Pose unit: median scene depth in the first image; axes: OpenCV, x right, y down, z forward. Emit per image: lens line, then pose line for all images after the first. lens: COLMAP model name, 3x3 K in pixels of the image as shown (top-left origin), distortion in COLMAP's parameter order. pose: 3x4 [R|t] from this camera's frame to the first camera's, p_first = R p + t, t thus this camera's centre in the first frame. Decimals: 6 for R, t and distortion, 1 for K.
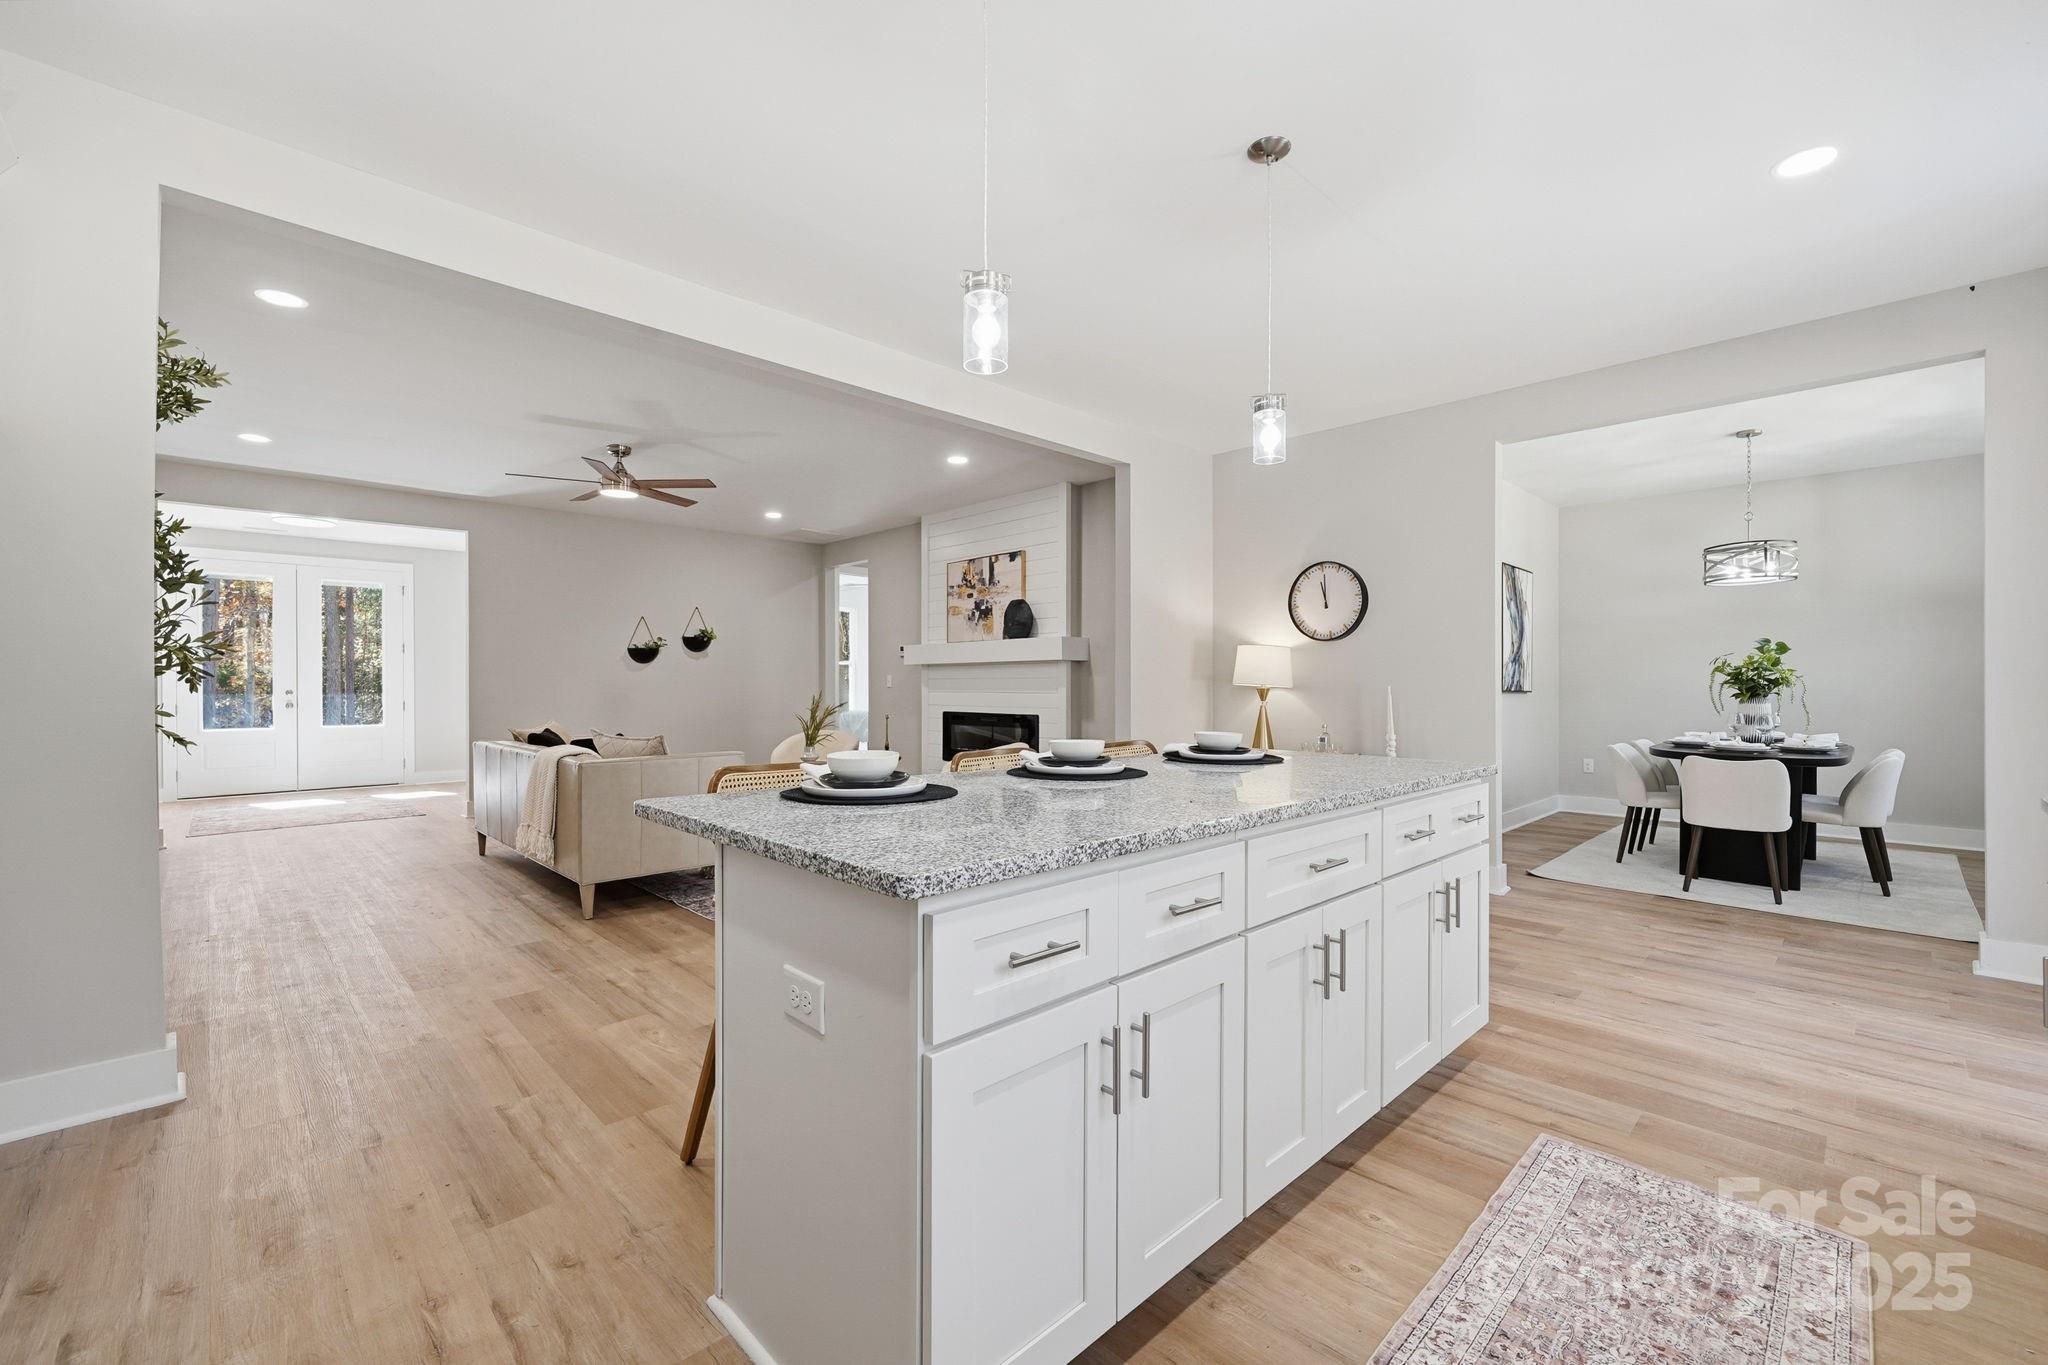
lens RADIAL K [[845.1, 0, 1035.4], [0, 845.1, 684.2], [0, 0, 1]] dist [-0.002704, 0.000184]
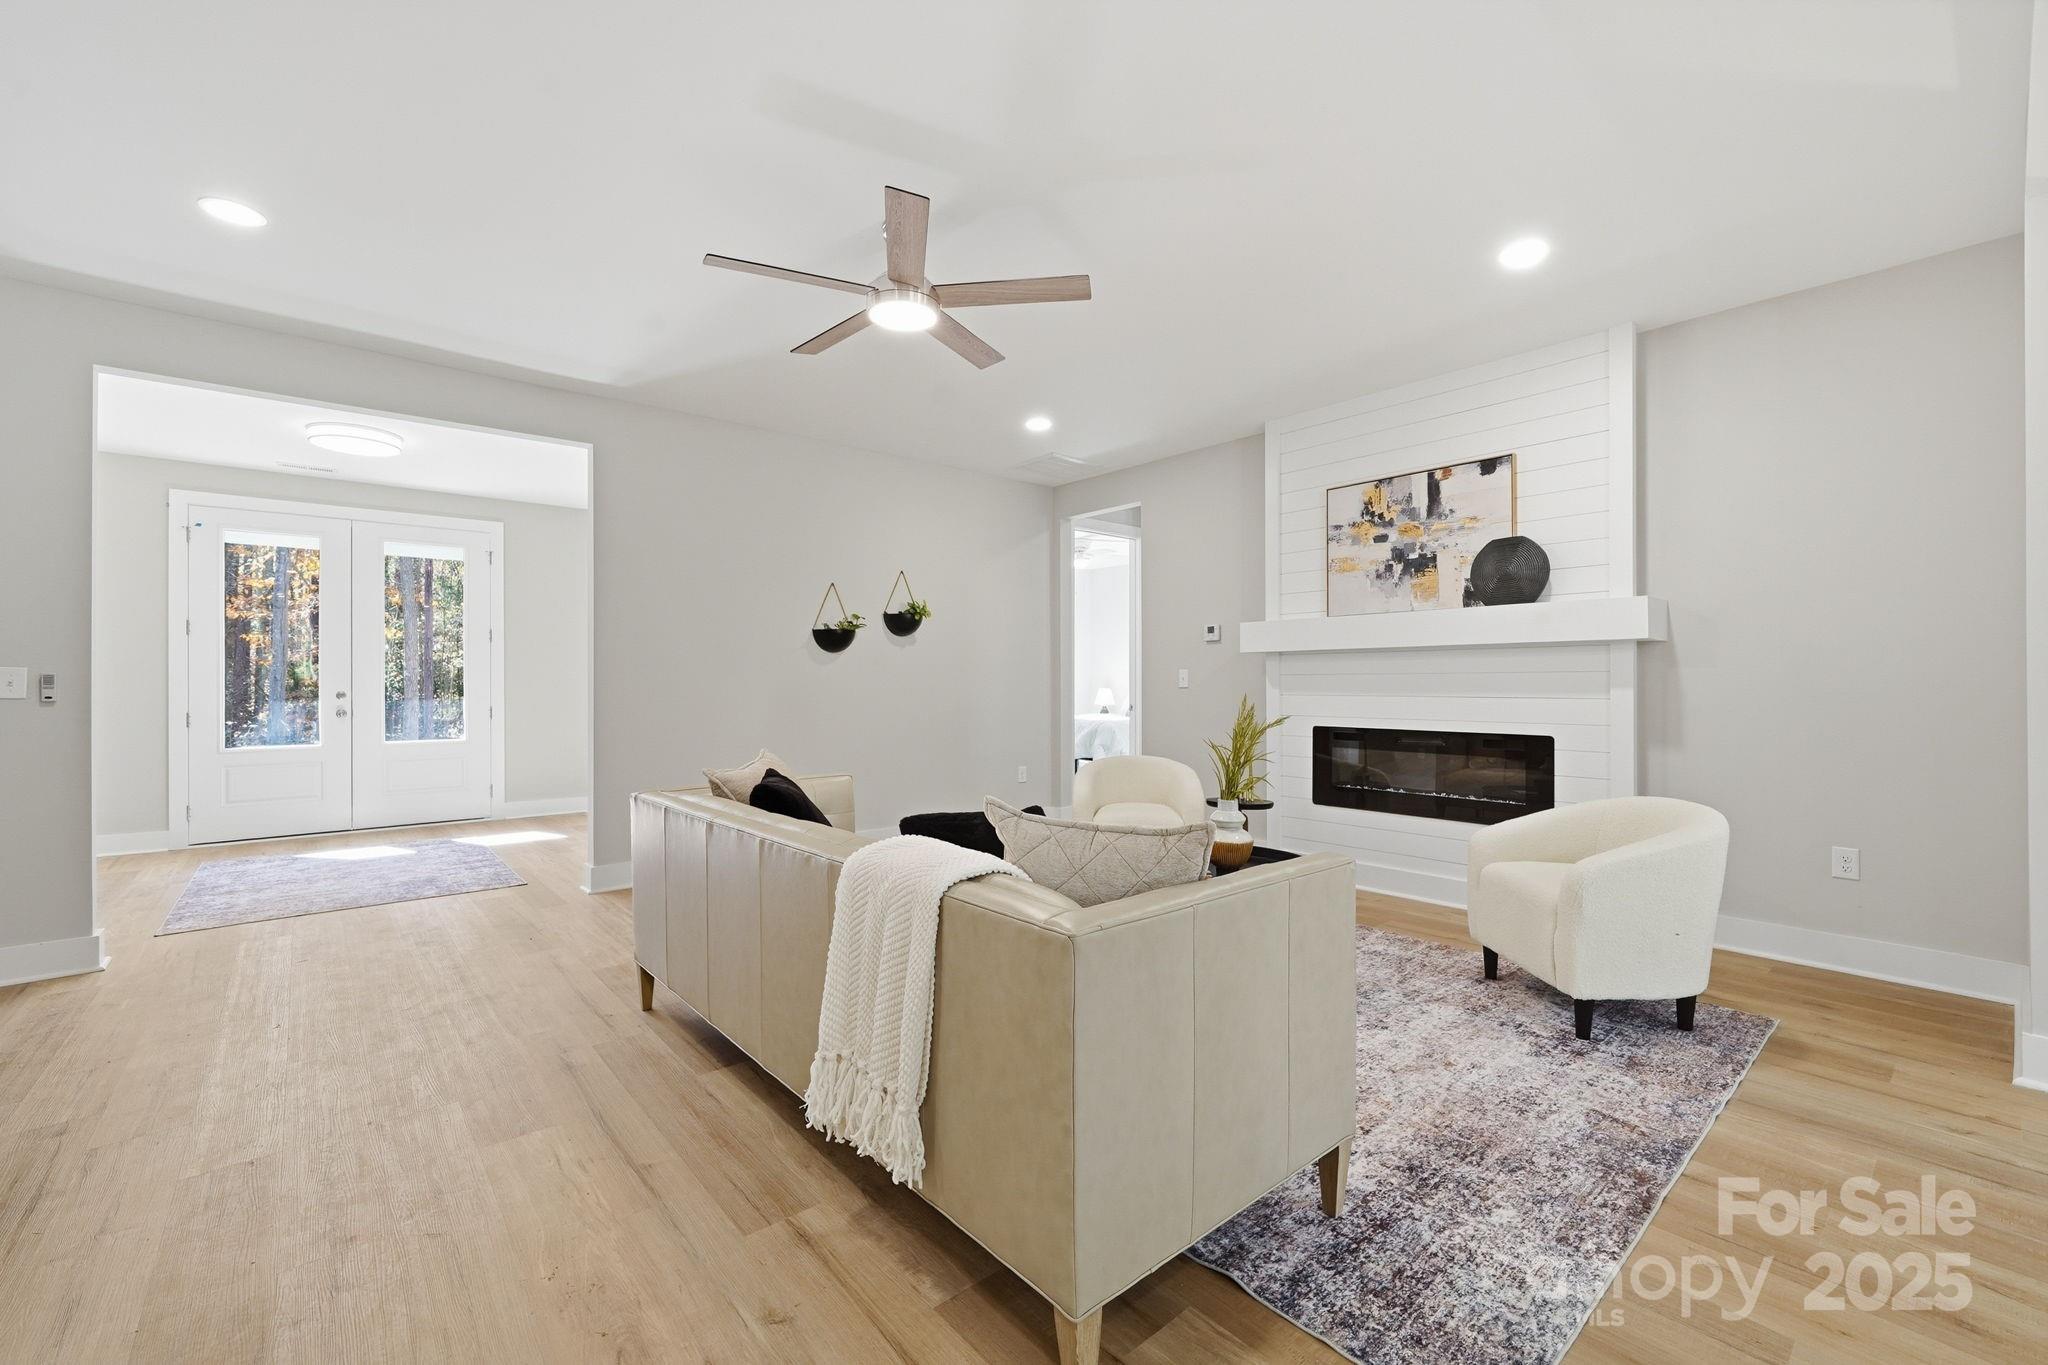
lens RADIAL K [[845.1, 0, 1035.4], [0, 845.1, 684.2], [0, 0, 1]] dist [-0.002704, 0.000184]
pose [[0.998024, -0.001028, -0.062824, -0.298354], [0.001125, 0.999998, 0.001508, -0.000294], [0.062822, -0.001576, 0.998023, 0.384480]]
